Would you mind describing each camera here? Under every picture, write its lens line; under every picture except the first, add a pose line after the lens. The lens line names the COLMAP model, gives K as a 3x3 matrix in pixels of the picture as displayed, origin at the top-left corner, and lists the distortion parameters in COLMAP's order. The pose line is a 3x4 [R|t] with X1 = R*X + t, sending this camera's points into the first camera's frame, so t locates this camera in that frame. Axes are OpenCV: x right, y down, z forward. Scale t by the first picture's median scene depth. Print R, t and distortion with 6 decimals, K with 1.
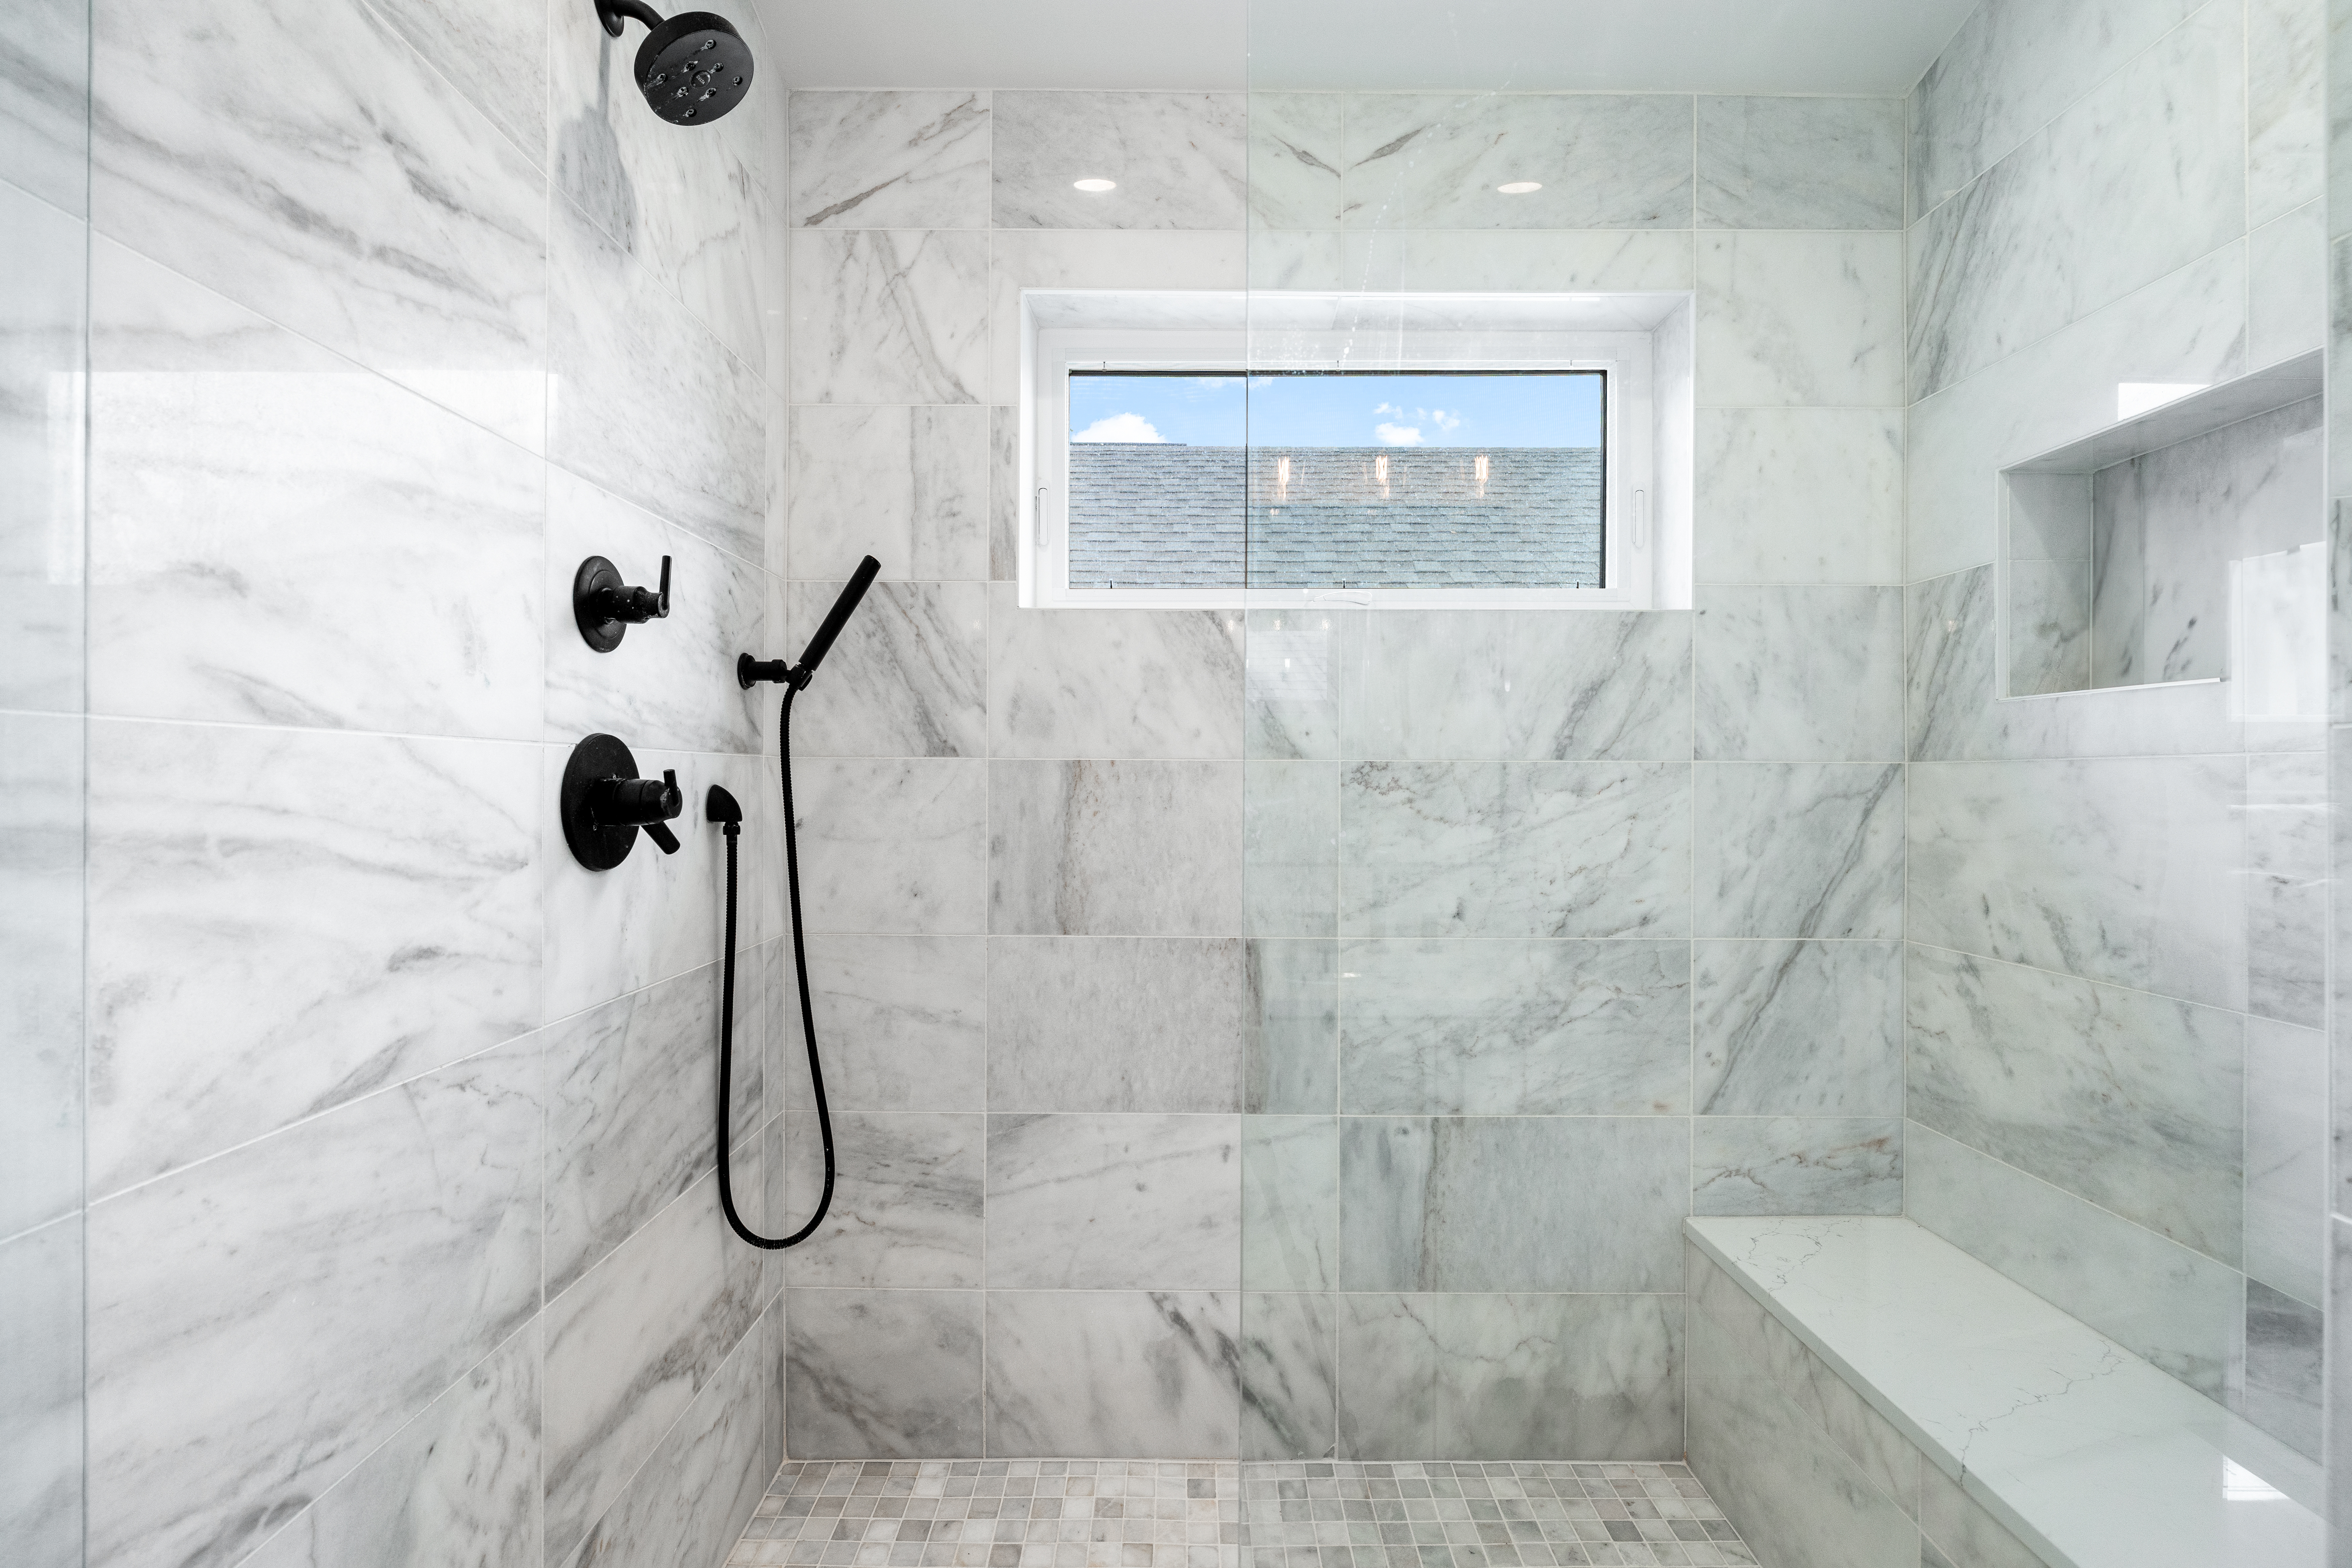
lens RADIAL K [[1079.8, 0, 1175.9], [0, 1079.8, 779.7], [0, 0, 1]] dist [-0.002587, 0.000495]
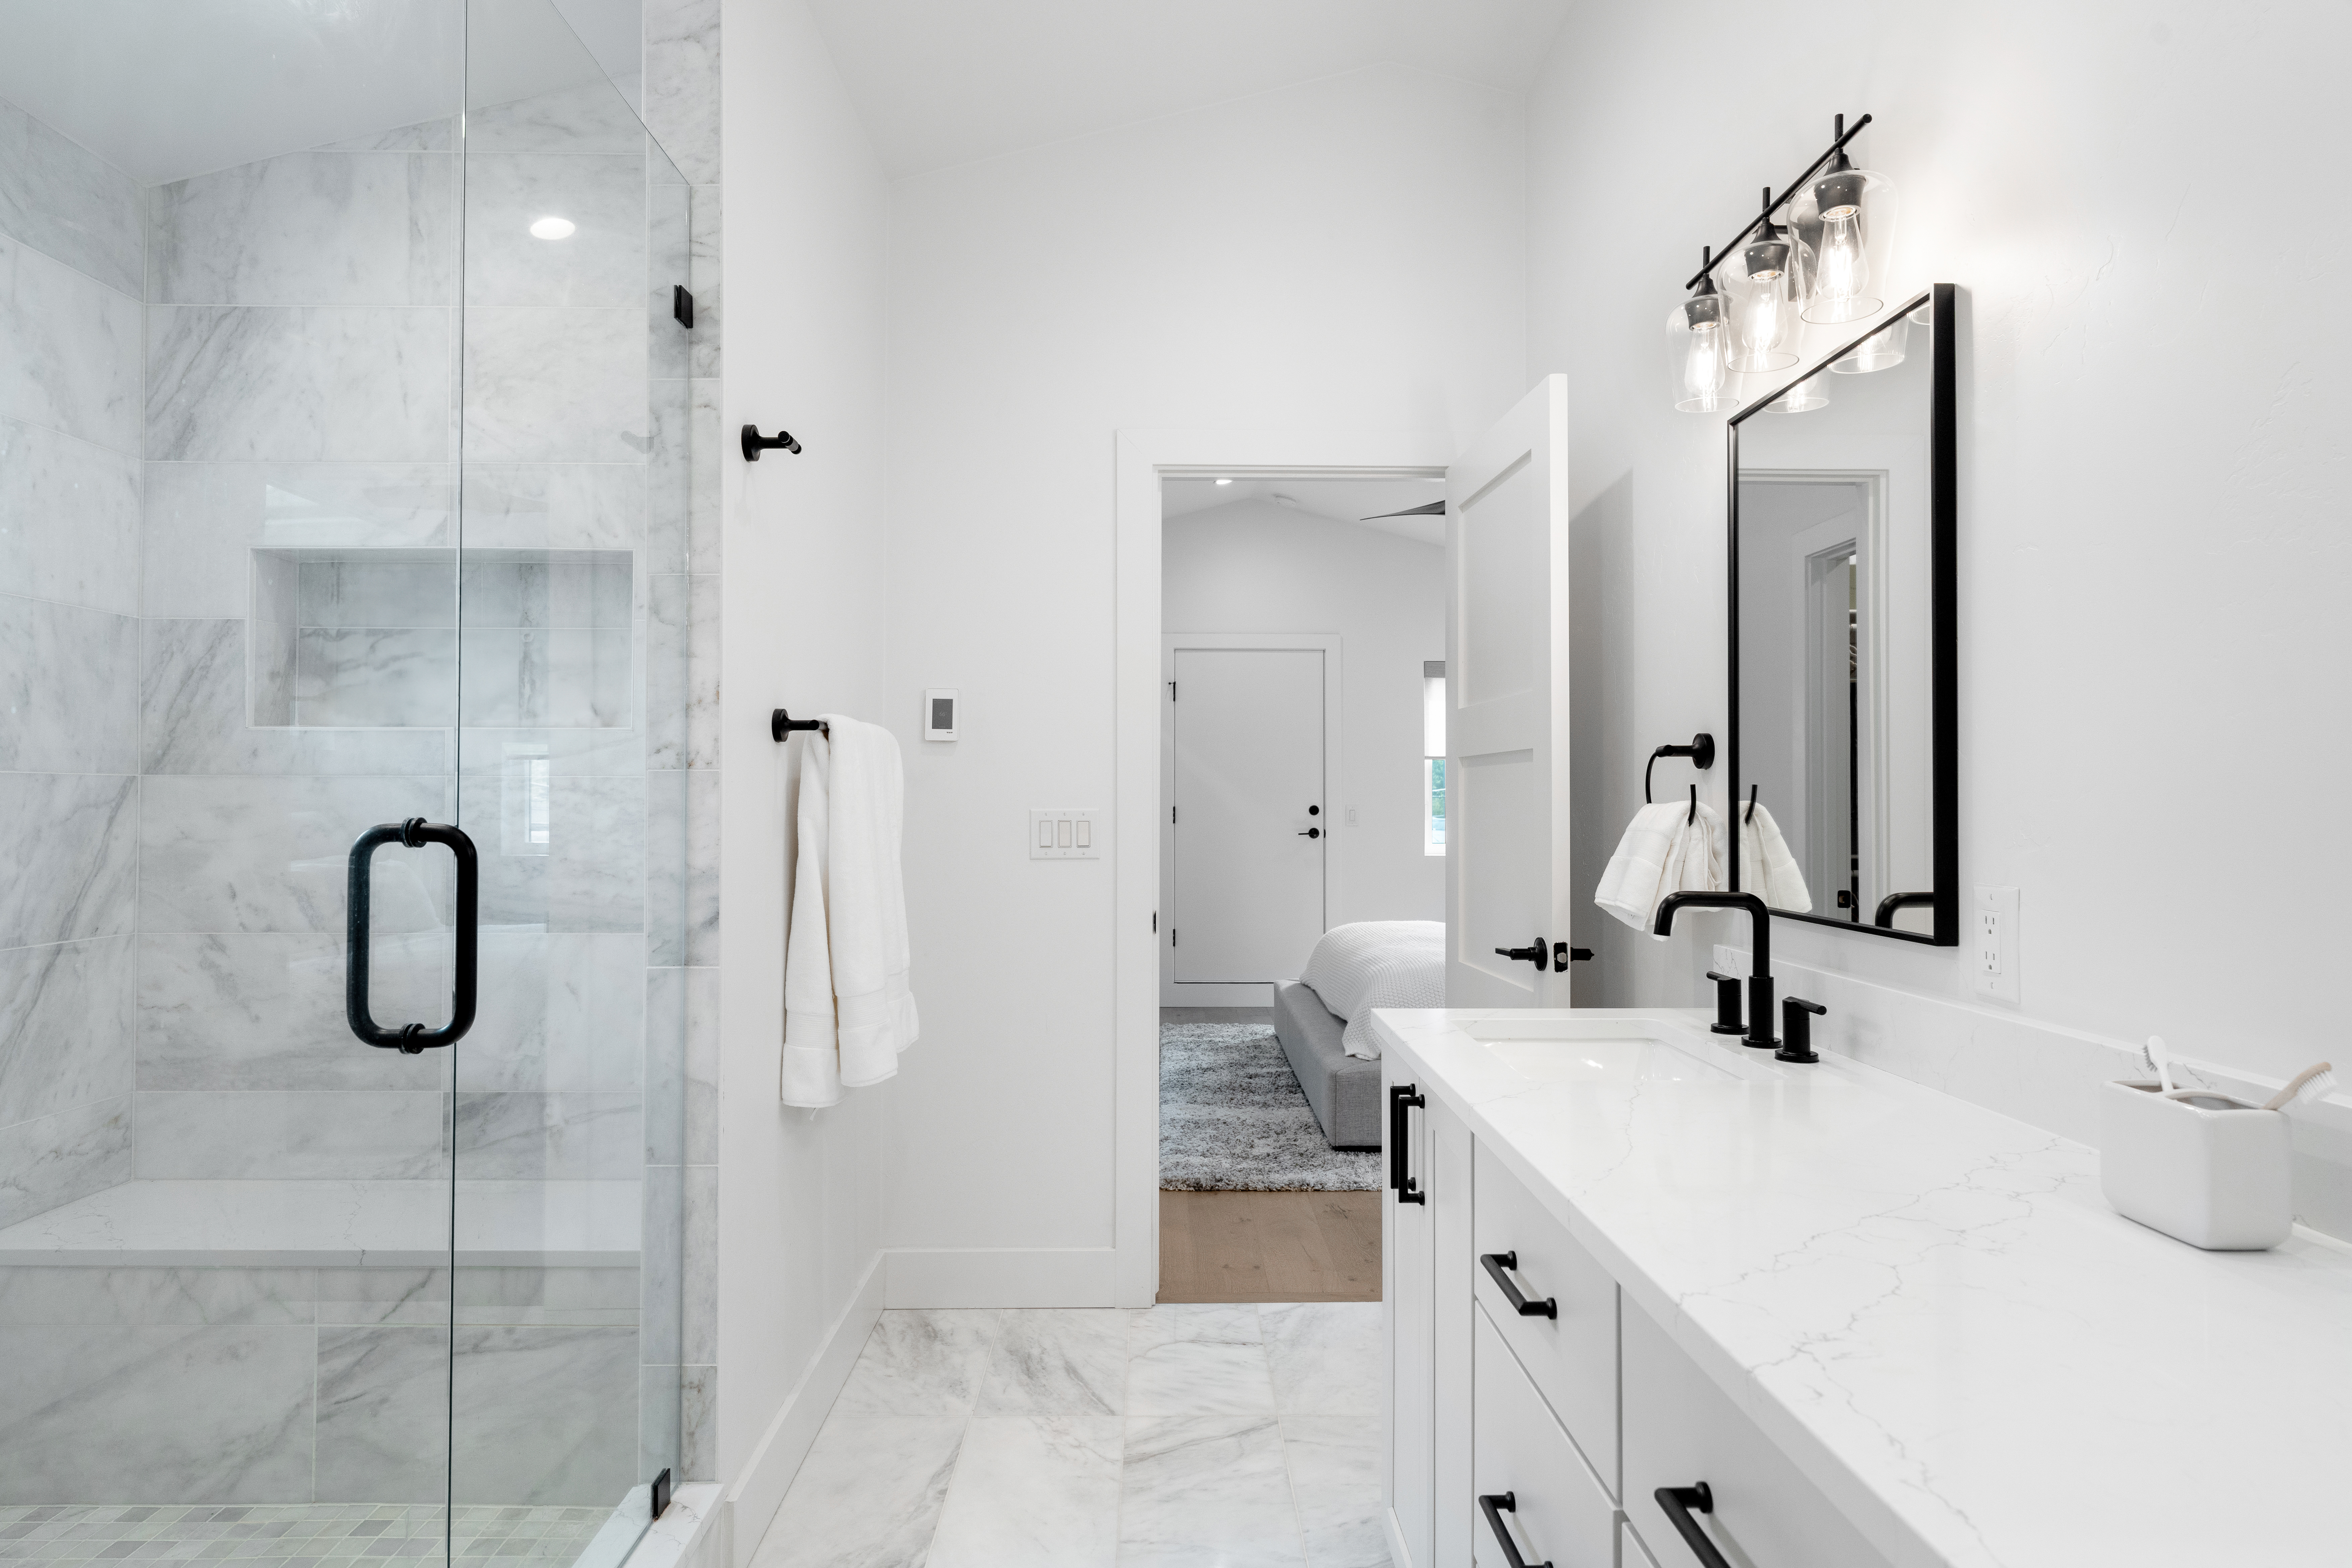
lens RADIAL K [[1433.5, 0, 1170.1], [0, 1433.5, 779.1], [0, 0, 1]] dist [-0.000205, -0.000071]
pose [[-0.008416, 0.012873, 0.999882, -0.905346], [-0.003649, 0.999910, -0.012904, 0.003833], [-0.999958, -0.003757, -0.008368, -0.069843]]
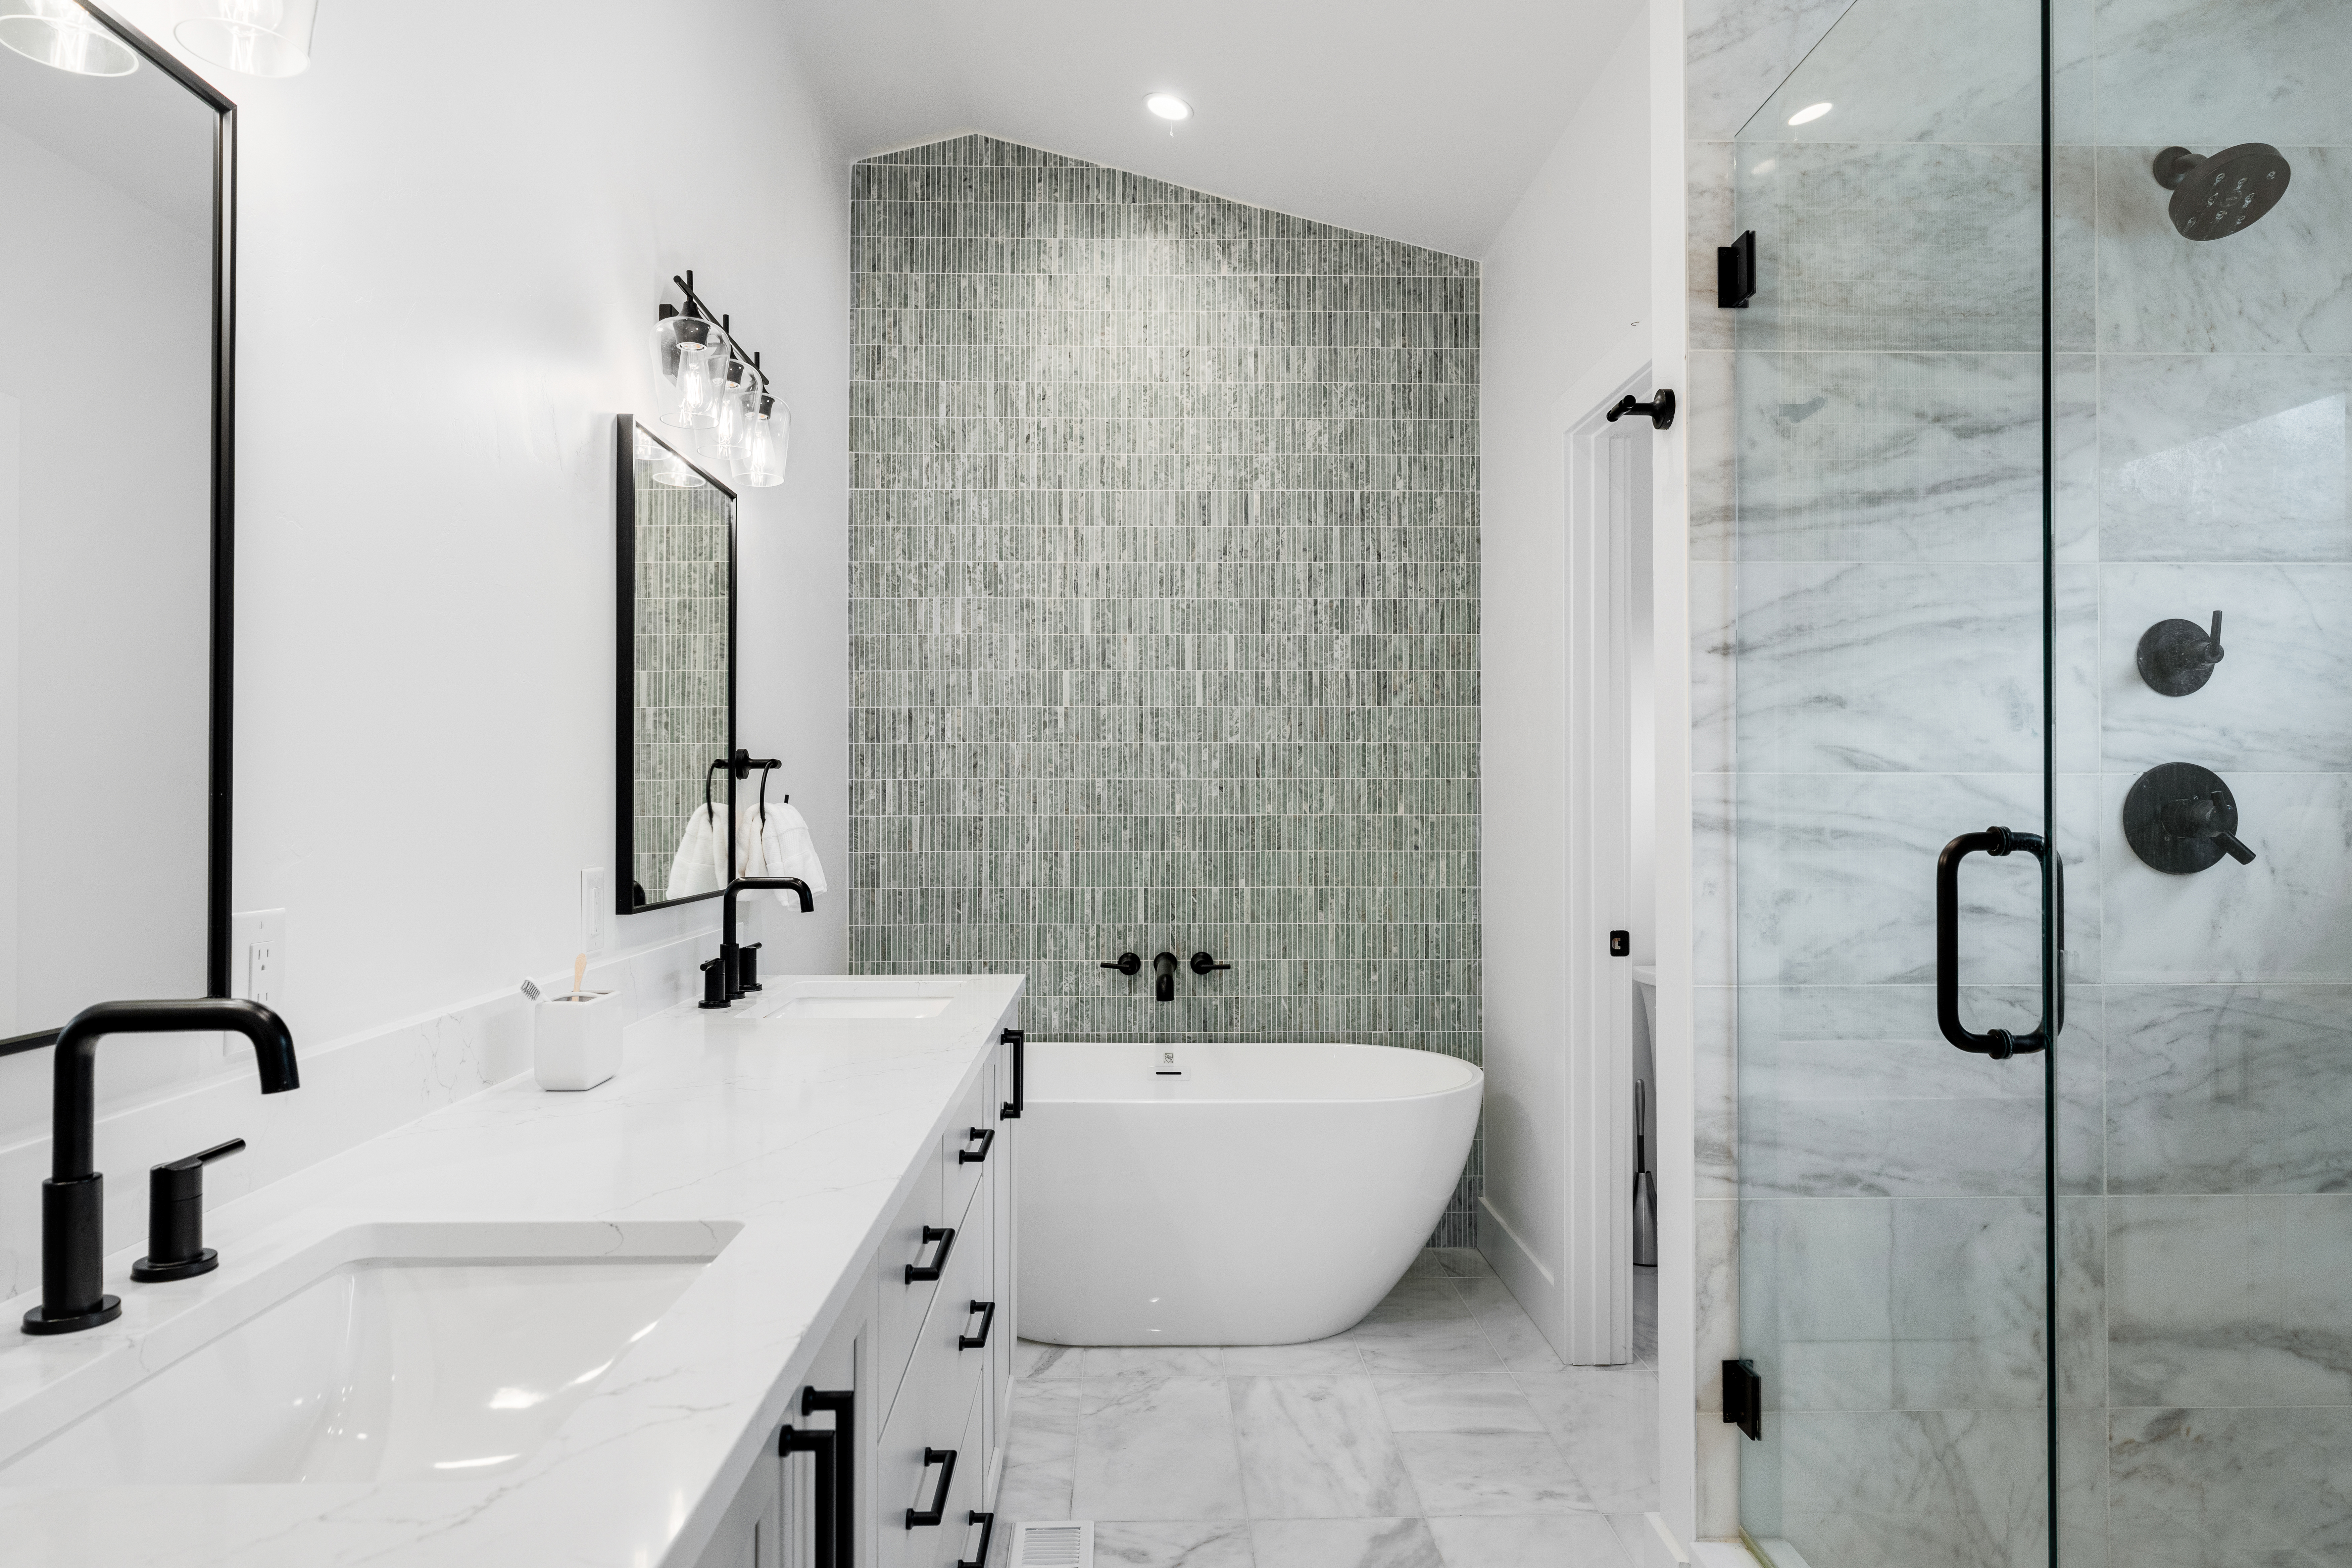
lens RADIAL K [[1467.3, 0, 1170.9], [0, 1467.3, 783.9], [0, 0, 1]] dist [0.005432, 0.000674]
pose [[0.023531, -0.013280, -0.999635, 0.889006], [0.002020, 0.999910, -0.013236, 0.001218], [0.999721, -0.001707, 0.023556, -0.146970]]
